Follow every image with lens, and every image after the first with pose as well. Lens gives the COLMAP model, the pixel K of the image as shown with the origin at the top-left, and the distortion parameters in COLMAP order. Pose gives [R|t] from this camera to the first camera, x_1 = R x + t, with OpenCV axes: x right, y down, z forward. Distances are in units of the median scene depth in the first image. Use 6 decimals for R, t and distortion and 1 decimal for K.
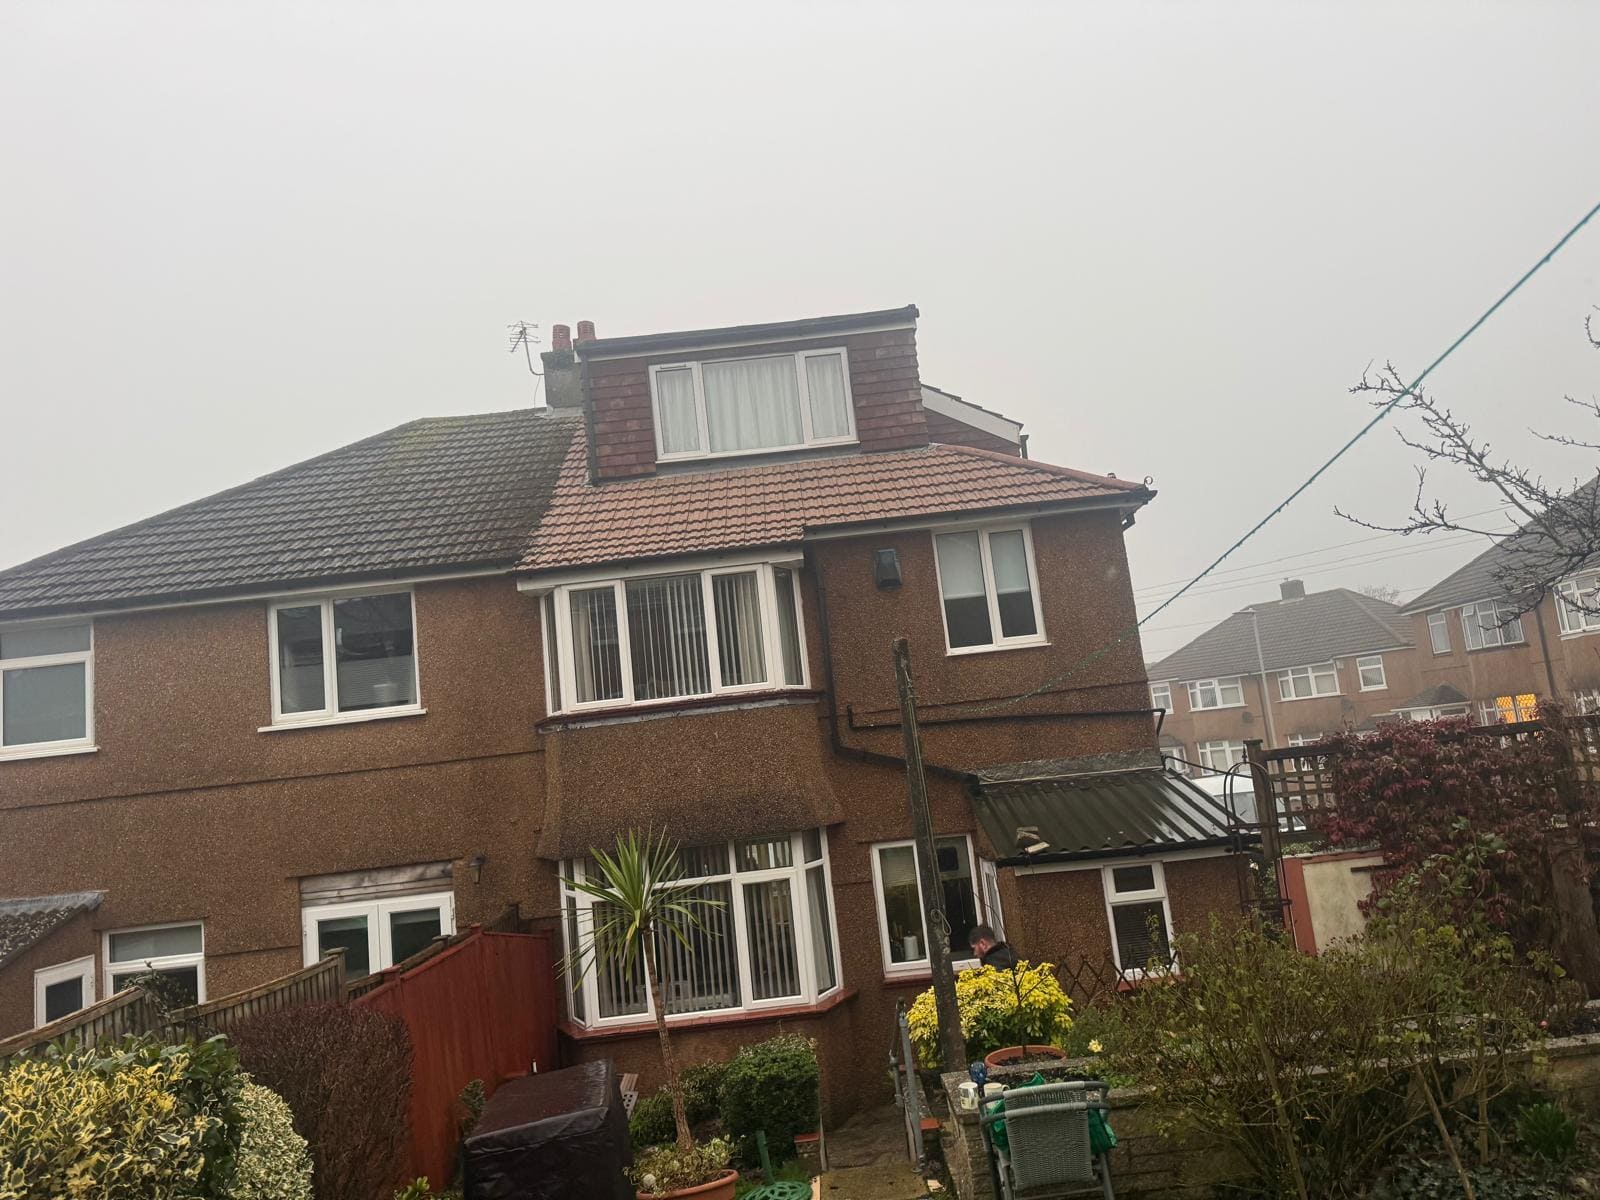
lens RADIAL K [[1157.7, 0, 800.0], [0, 1157.7, 600.0], [0, 0, 1]] dist [0.058970, -0.087660]
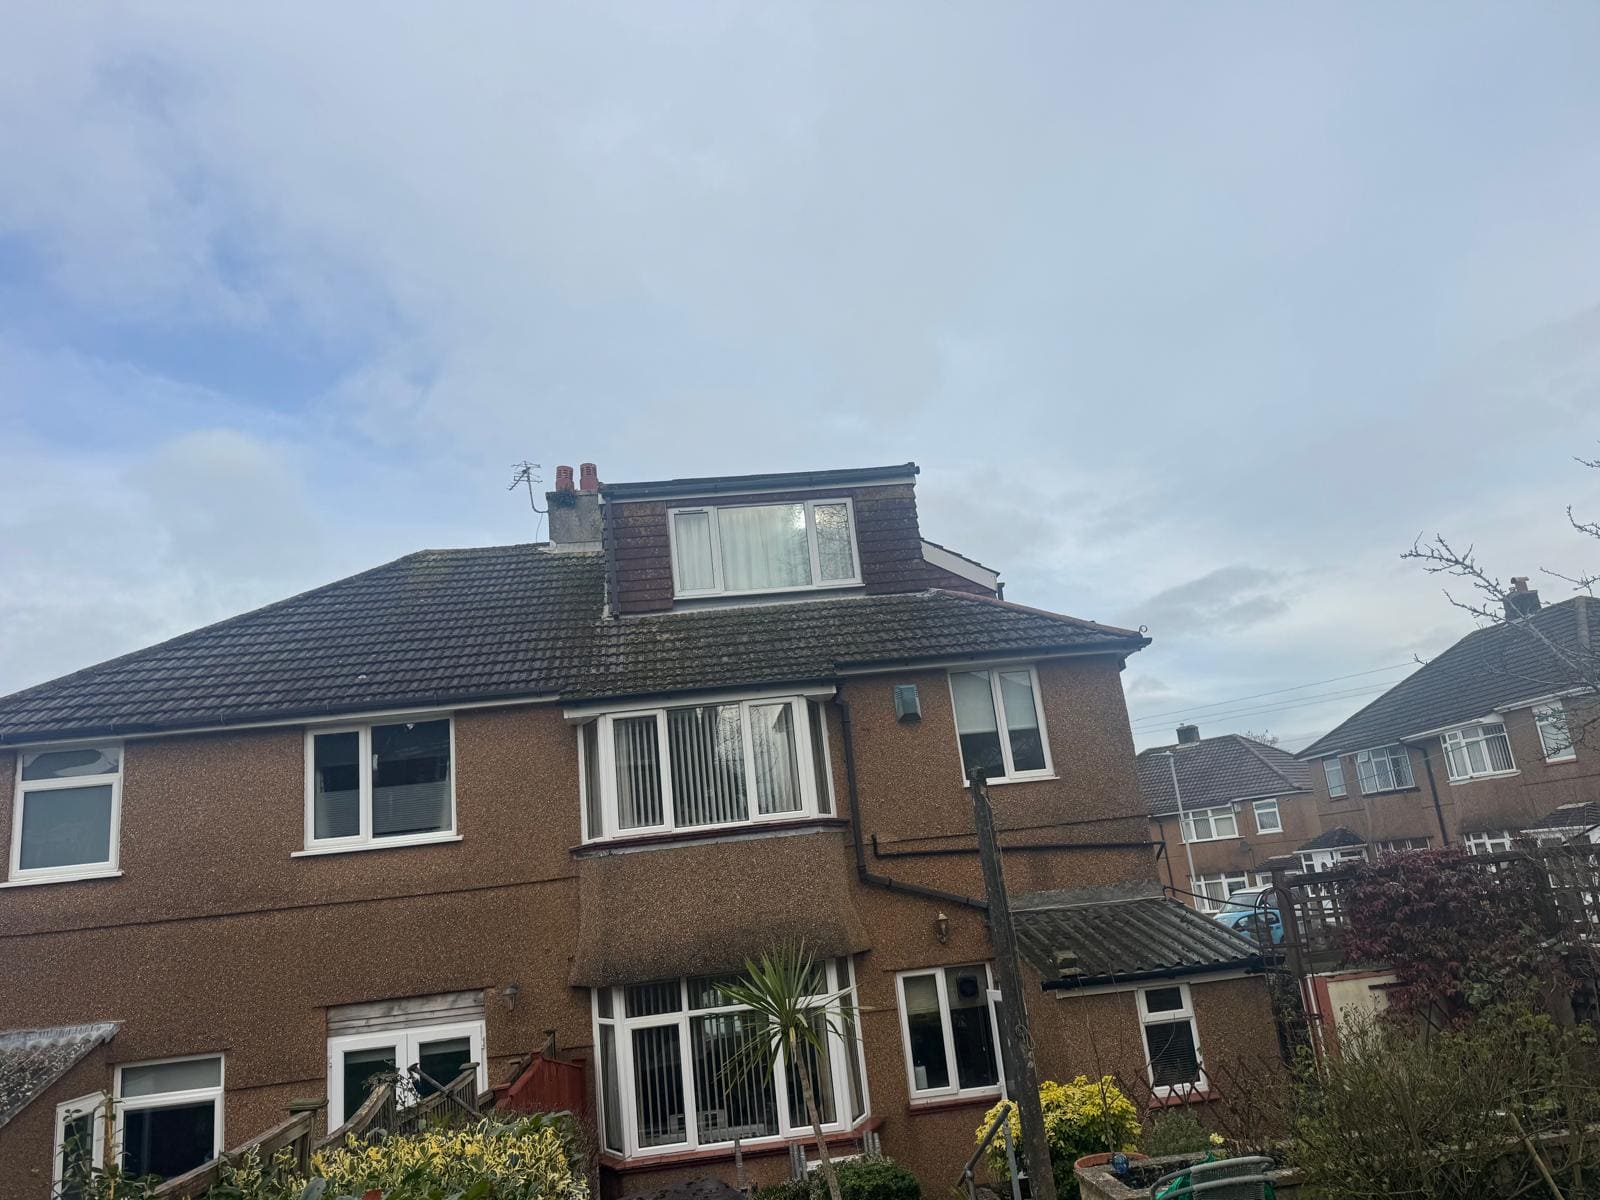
lens RADIAL K [[1157.7, 0, 800.0], [0, 1157.7, 600.0], [0, 0, 1]] dist [0.058970, -0.087660]
pose [[0.995257, 0.026786, 0.093524, -0.128794], [-0.015495, 0.992721, -0.119432, 0.006981], [-0.096042, 0.117417, 0.988428, -0.058327]]
